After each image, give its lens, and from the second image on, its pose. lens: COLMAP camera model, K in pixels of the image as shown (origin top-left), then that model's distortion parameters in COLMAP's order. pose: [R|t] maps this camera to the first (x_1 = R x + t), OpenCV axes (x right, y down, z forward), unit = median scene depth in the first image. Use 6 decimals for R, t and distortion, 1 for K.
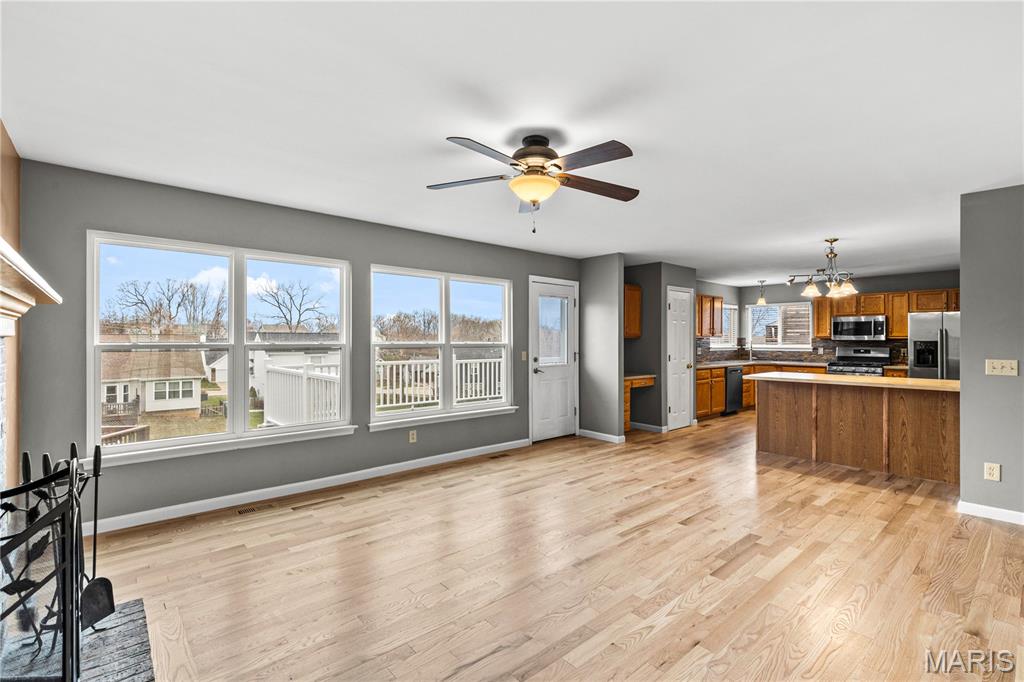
lens RADIAL K [[465.5, 0, 512.0], [0, 465.5, 341.0], [0, 0, 1]] dist [0.000205, -0.000042]
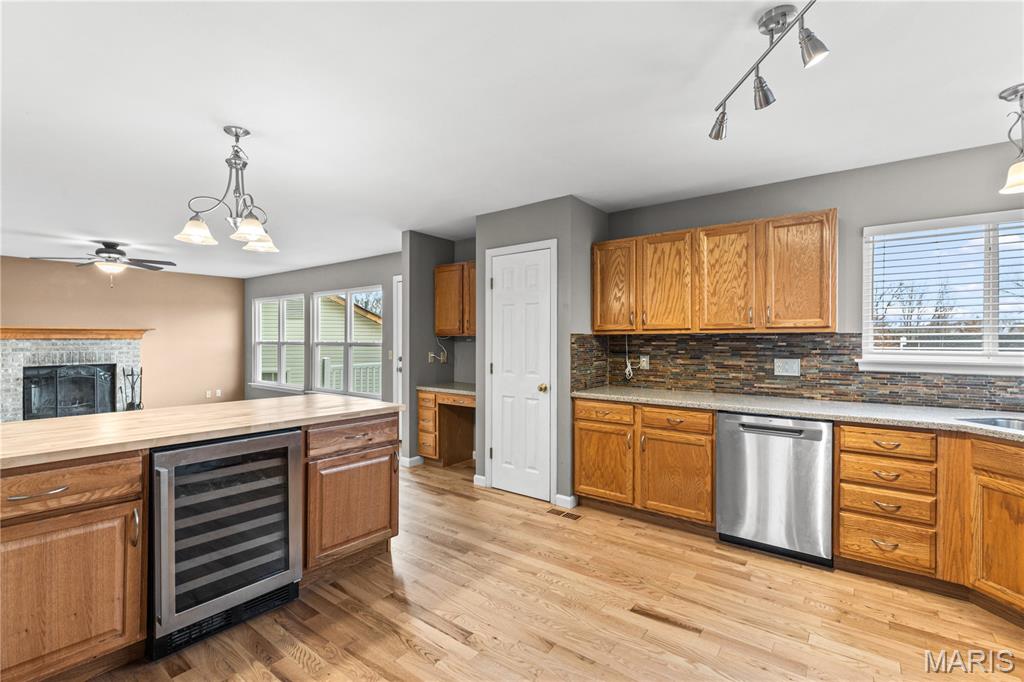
lens RADIAL K [[480.3, 0, 516.3], [0, 480.3, 341.7], [0, 0, 1]] dist [0.000598, 0.000164]
pose [[0.190092, 0.002095, -0.981764, 1.238976], [-0.004112, 0.999991, 0.001338, 0.002113], [0.981758, 0.003782, 0.190099, 1.186495]]
